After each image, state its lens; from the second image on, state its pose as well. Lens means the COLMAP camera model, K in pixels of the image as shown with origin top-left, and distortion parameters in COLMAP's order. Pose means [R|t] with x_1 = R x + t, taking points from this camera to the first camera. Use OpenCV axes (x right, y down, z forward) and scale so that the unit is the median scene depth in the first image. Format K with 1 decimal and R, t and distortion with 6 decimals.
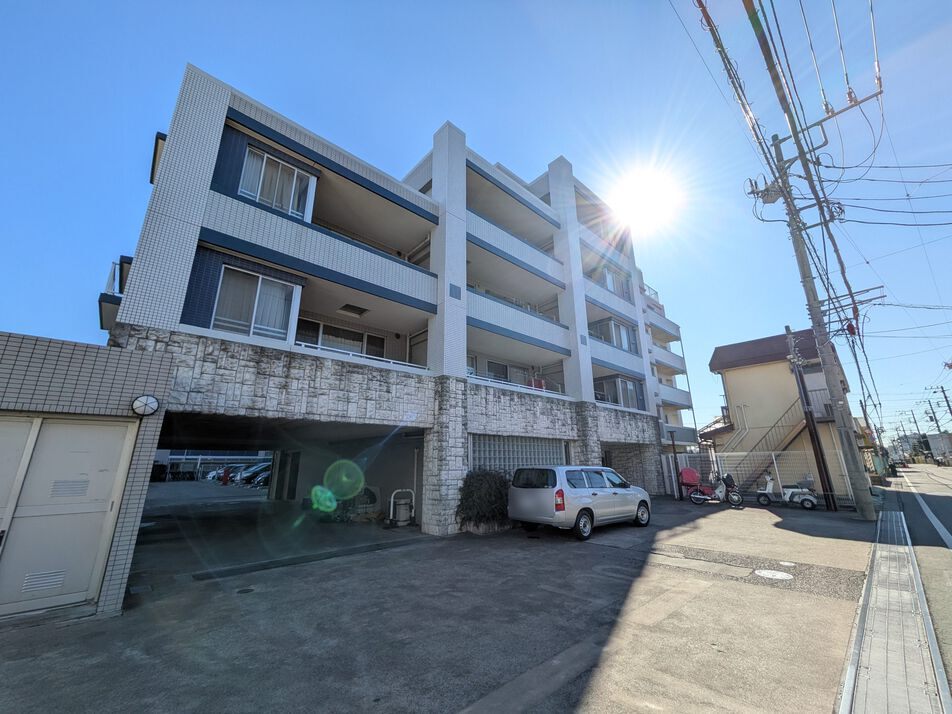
lens RADIAL K [[380.8, 0, 478.3], [0, 380.8, 353.2], [0, 0, 1]] dist [-0.002004, 0.001352]
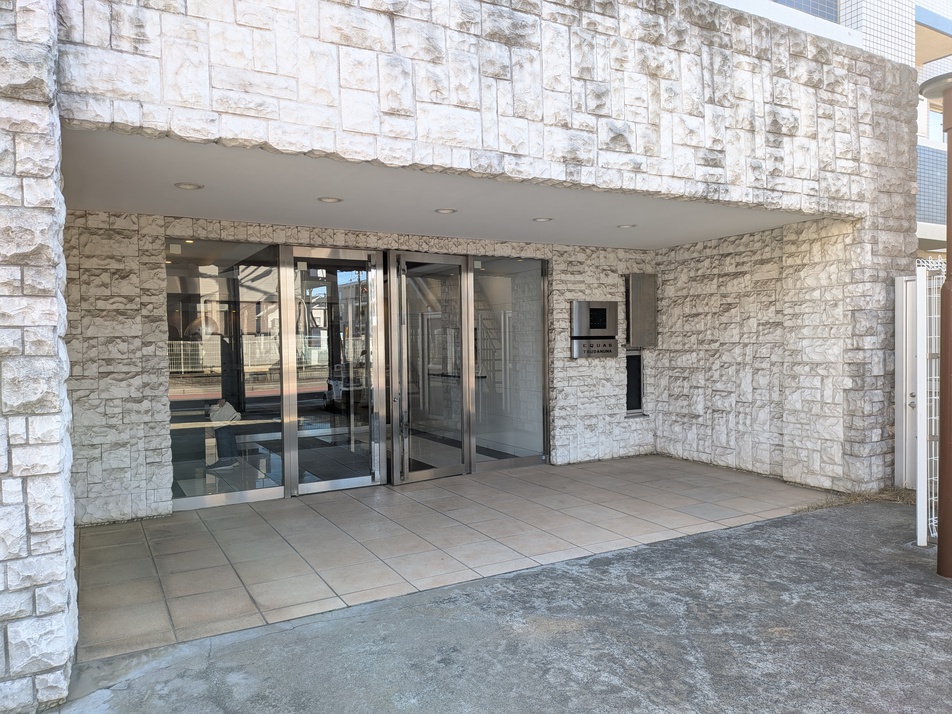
lens RADIAL K [[689.2, 0, 469.3], [0, 689.2, 362.0], [0, 0, 1]] dist [0.034774, -0.050768]
pose [[0.971113, 0.003820, -0.238589, 0.572932], [0.071155, 0.949747, 0.304824, 0.301280], [0.227763, -0.312996, 0.922040, 1.017639]]
